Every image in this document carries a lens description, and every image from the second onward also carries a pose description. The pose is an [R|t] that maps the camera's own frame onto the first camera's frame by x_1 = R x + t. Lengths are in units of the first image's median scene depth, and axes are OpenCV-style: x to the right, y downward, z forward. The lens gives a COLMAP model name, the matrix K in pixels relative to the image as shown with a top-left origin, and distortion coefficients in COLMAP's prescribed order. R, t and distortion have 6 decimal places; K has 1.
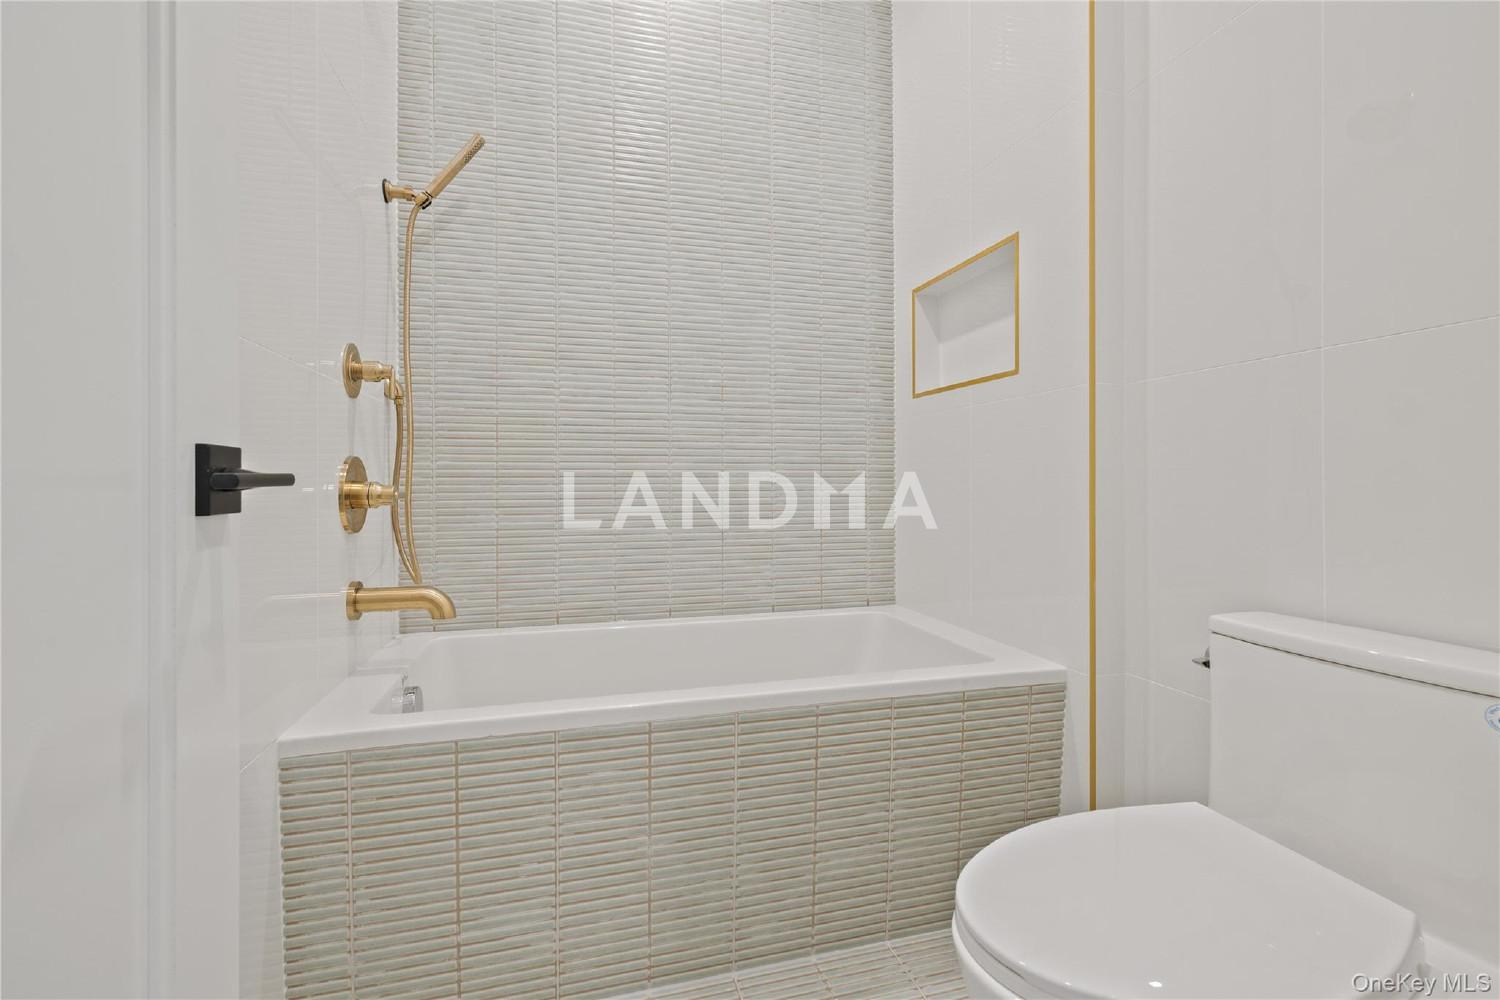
lens RADIAL K [[641.3, 0, 748.4], [0, 641.3, 495.4], [0, 0, 1]] dist [0.000033, -0.000054]
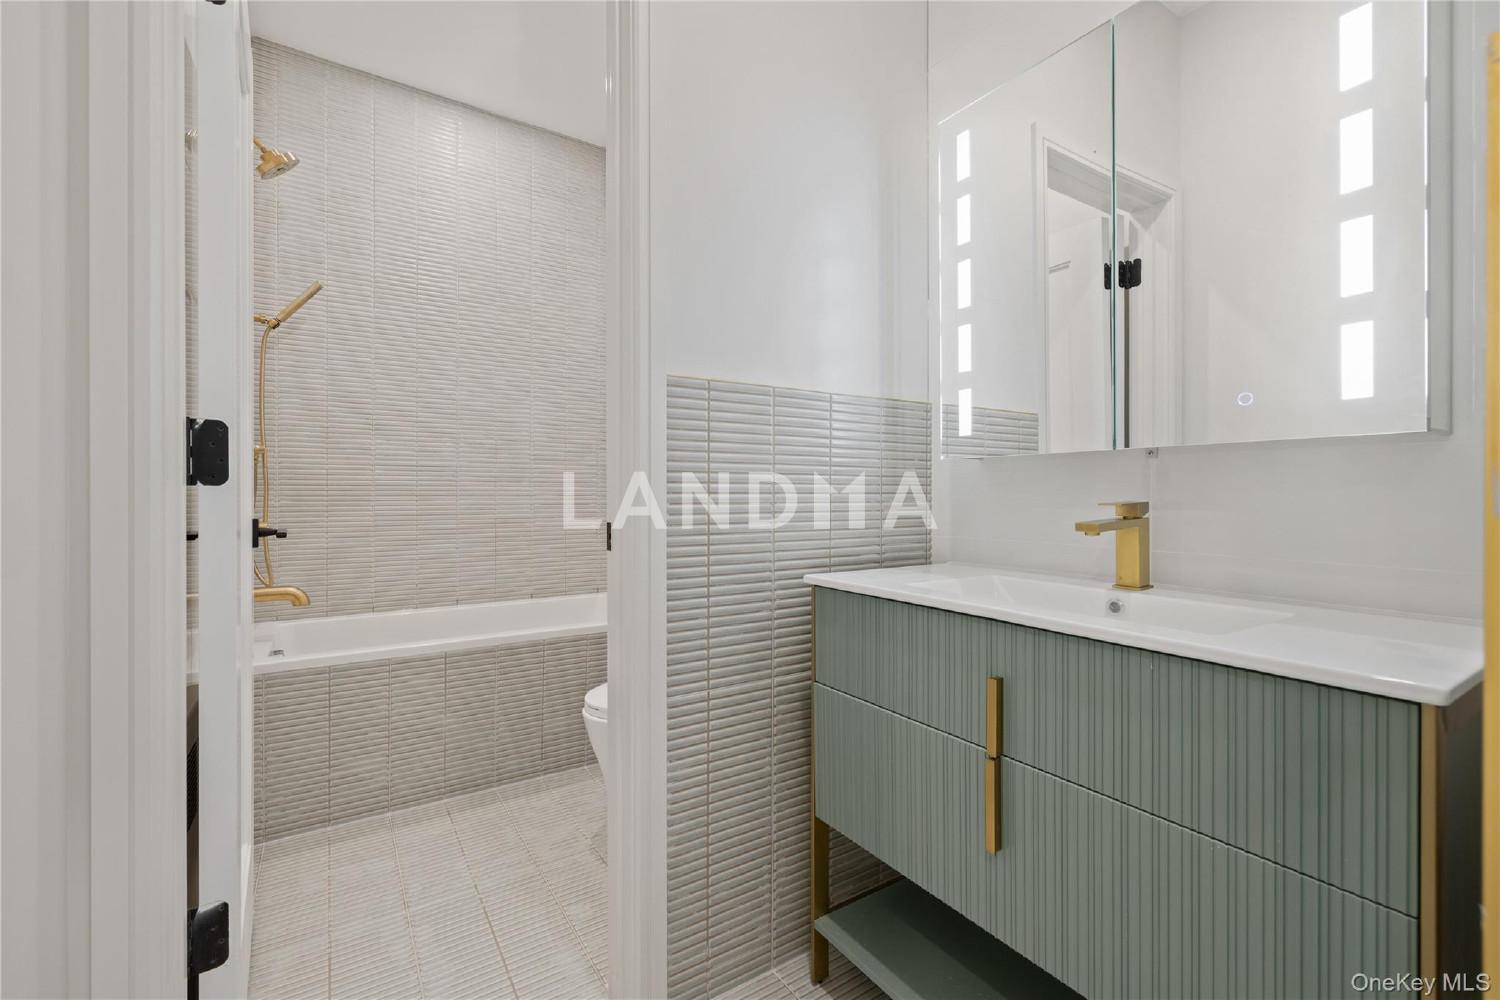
lens RADIAL K [[641.3, 0, 753.7], [0, 641.3, 494.5], [0, 0, 1]] dist [0.000033, -0.000054]
pose [[0.949621, 0.006377, 0.313337, 0.099927], [-0.002292, 0.999908, -0.013406, -0.073051], [-0.313393, 0.012013, 0.949547, -0.977410]]
